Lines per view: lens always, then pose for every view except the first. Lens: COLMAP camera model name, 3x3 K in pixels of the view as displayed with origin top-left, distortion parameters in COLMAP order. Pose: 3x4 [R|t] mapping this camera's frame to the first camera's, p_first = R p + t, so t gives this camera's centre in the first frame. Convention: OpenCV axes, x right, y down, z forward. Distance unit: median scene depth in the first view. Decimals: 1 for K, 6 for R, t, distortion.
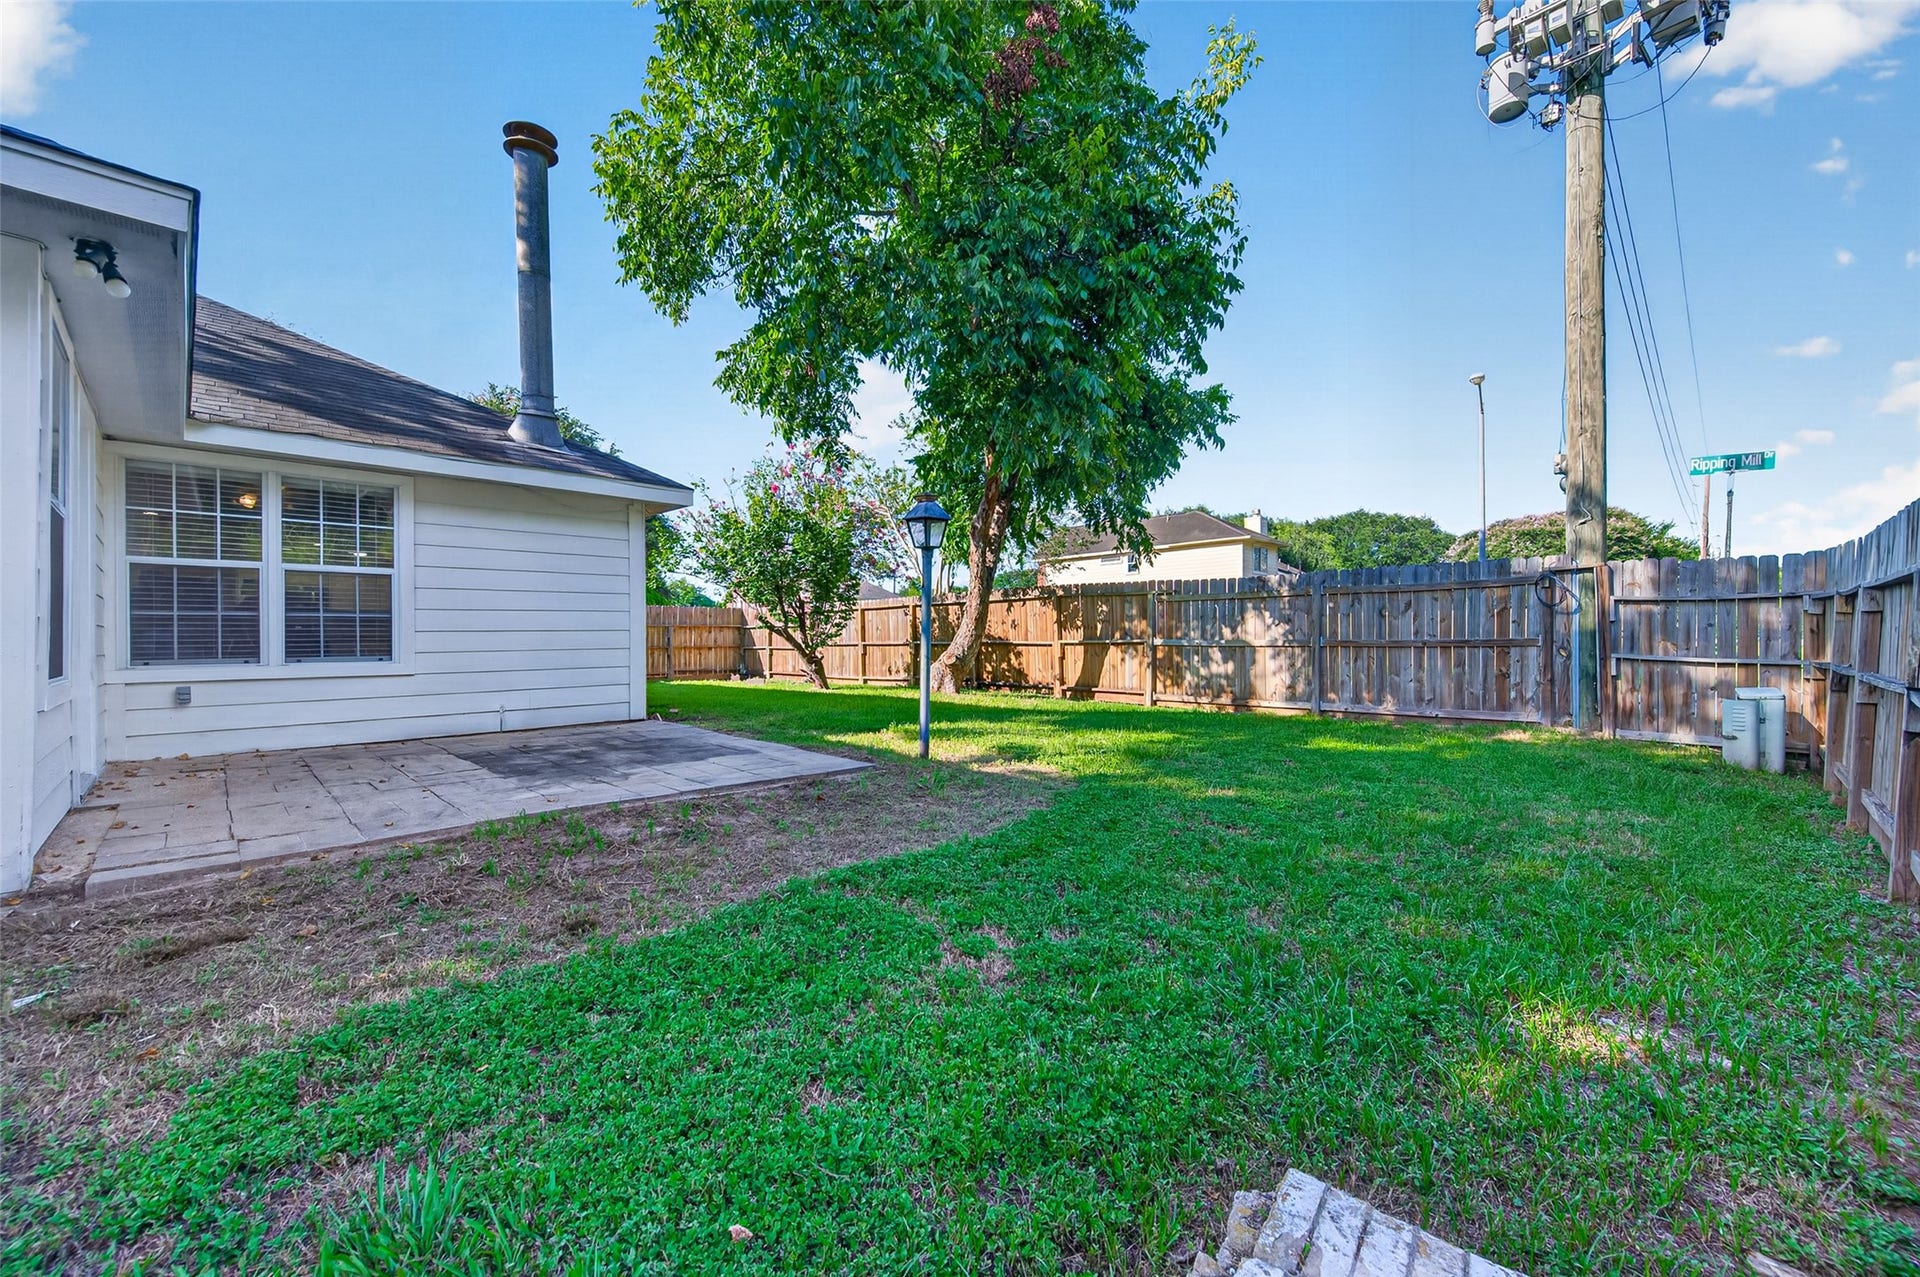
lens RADIAL K [[757.5, 0, 967.3], [0, 757.5, 636.7], [0, 0, 1]] dist [-0.000029, -0.000378]
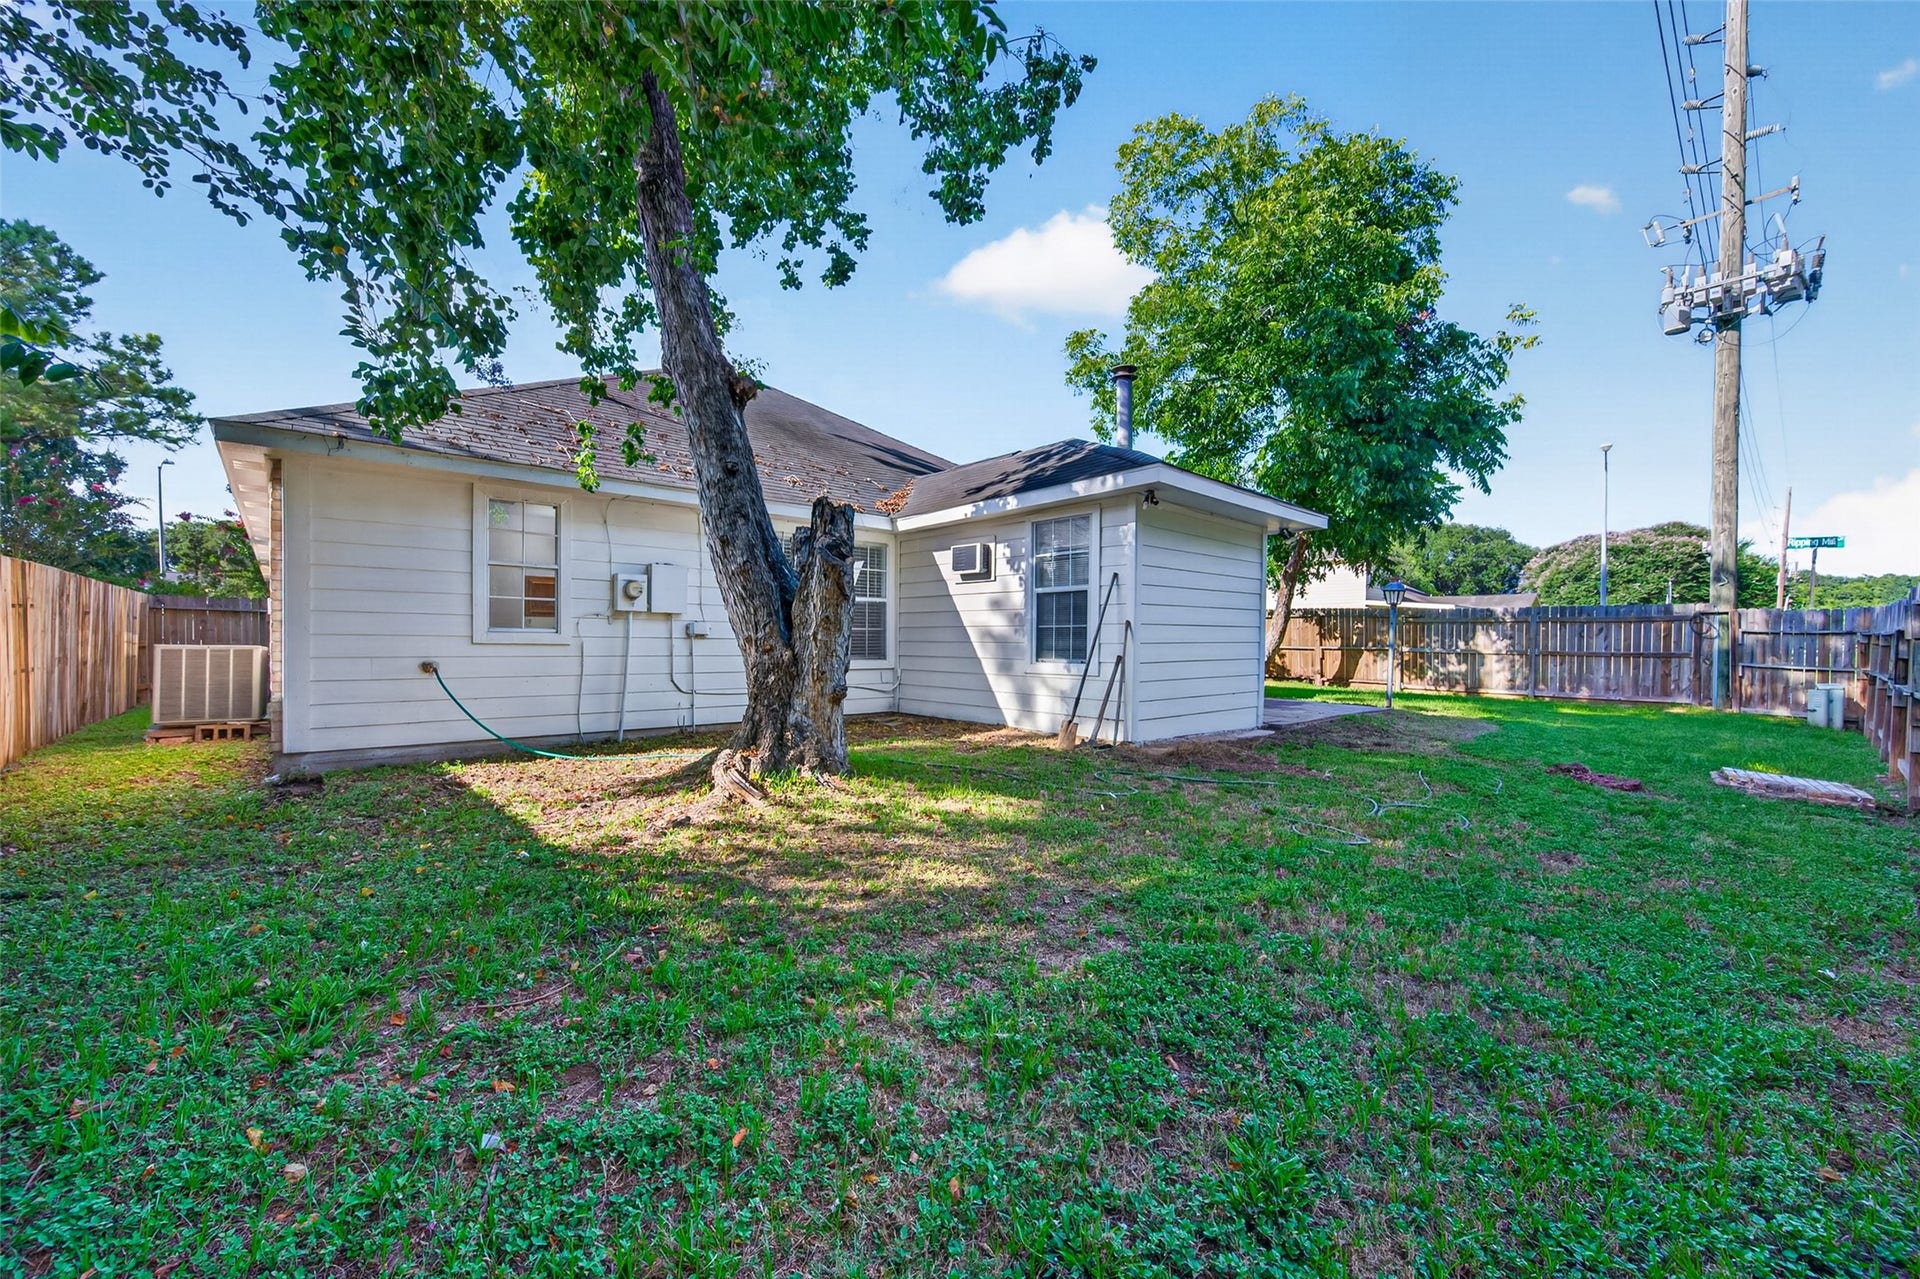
lens RADIAL K [[757.5, 0, 953.0], [0, 757.5, 637.0], [0, 0, 1]] dist [-0.000029, -0.000378]
pose [[0.998119, 0.010333, -0.060425, -0.762442], [-0.009565, 0.999870, 0.013000, -0.039571], [0.060551, -0.012398, 0.998088, -0.757782]]
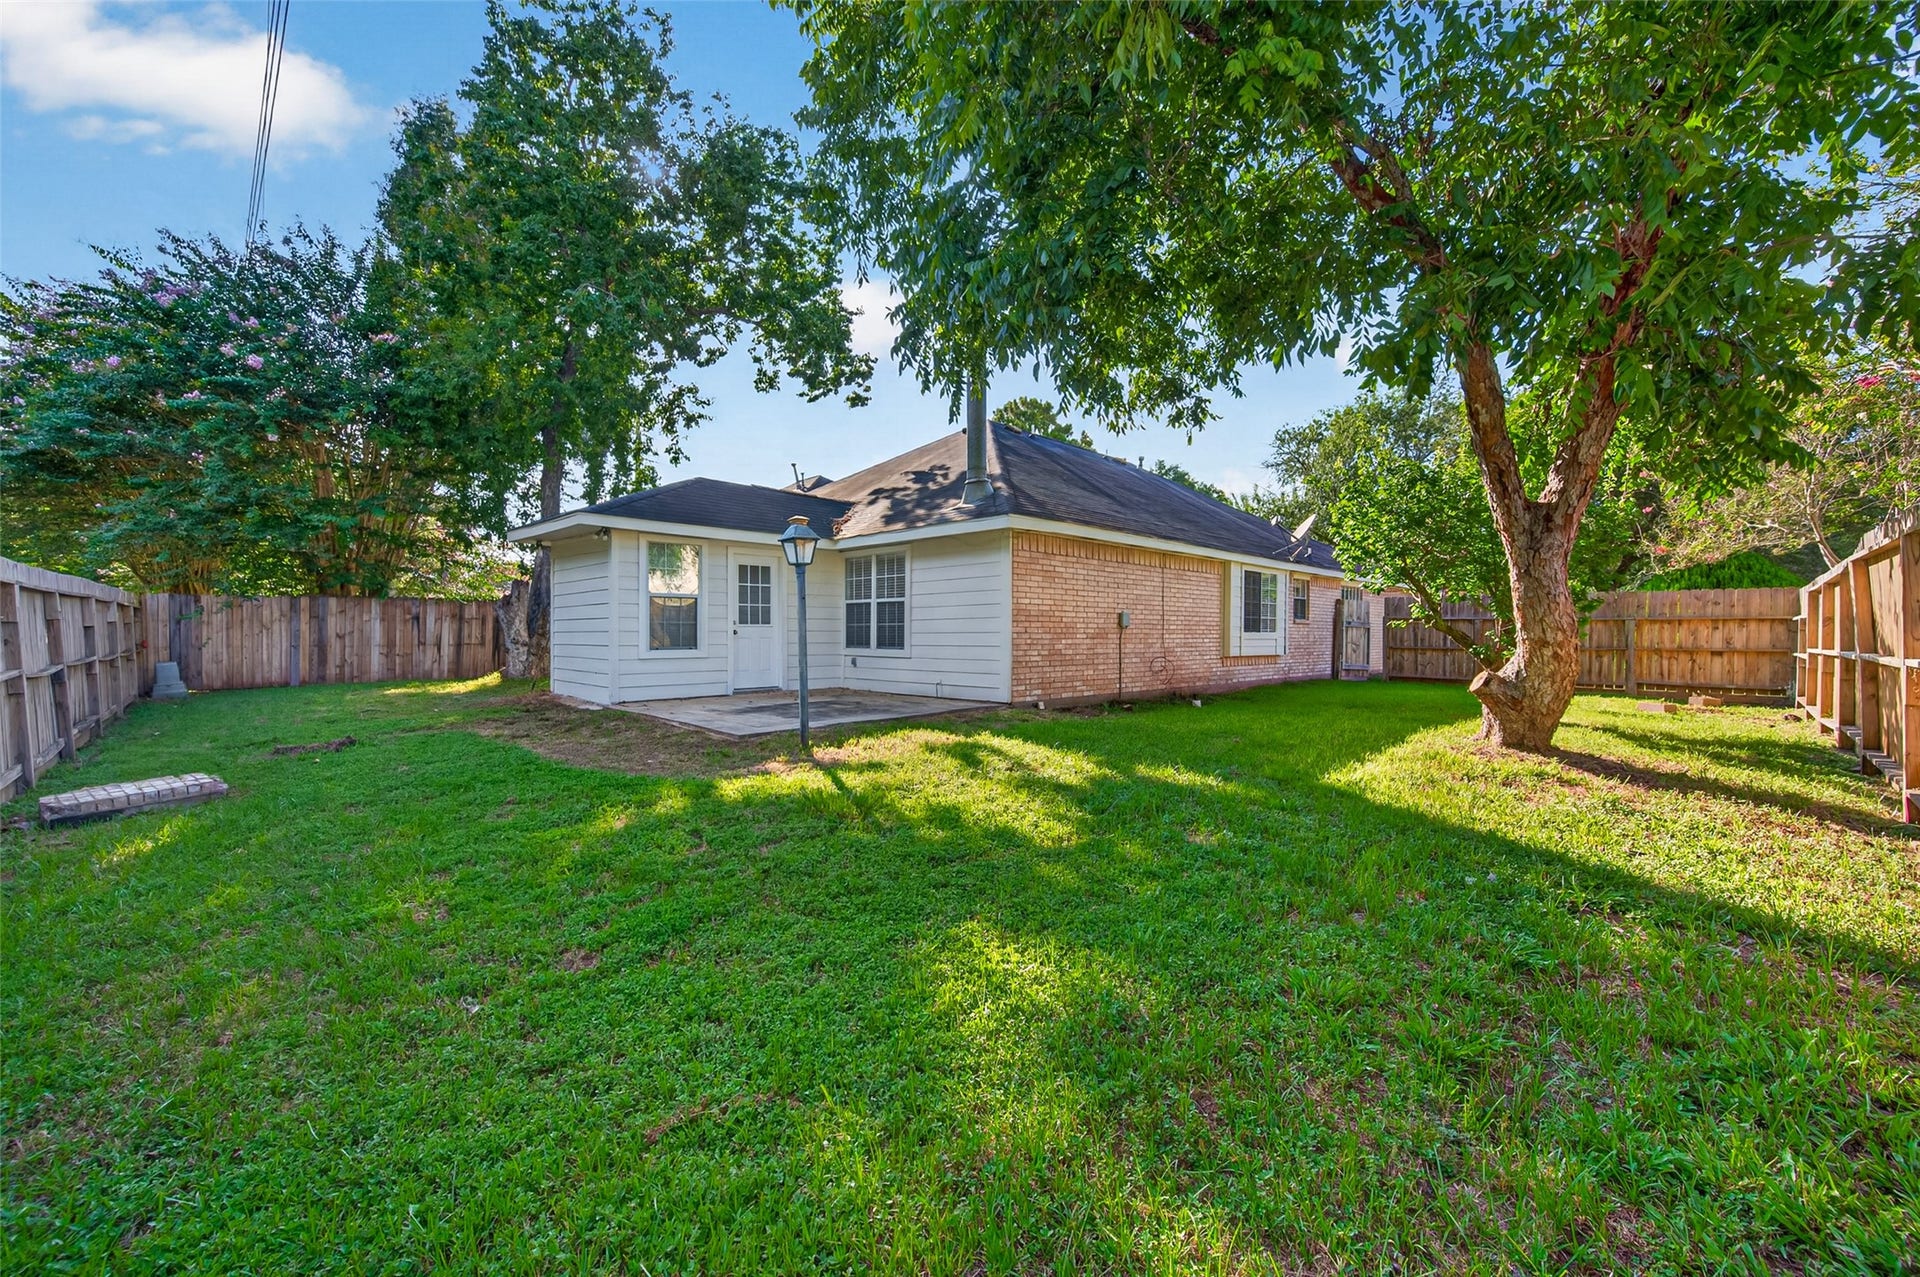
lens RADIAL K [[757.5, 0, 959.9], [0, 757.5, 643.0], [0, 0, 1]] dist [-0.000029, -0.000378]
pose [[-0.009848, 0.004193, -0.999943, 0.465510], [0.002622, 0.999988, 0.004167, 0.005125], [0.999948, -0.002581, -0.009858, 0.527851]]
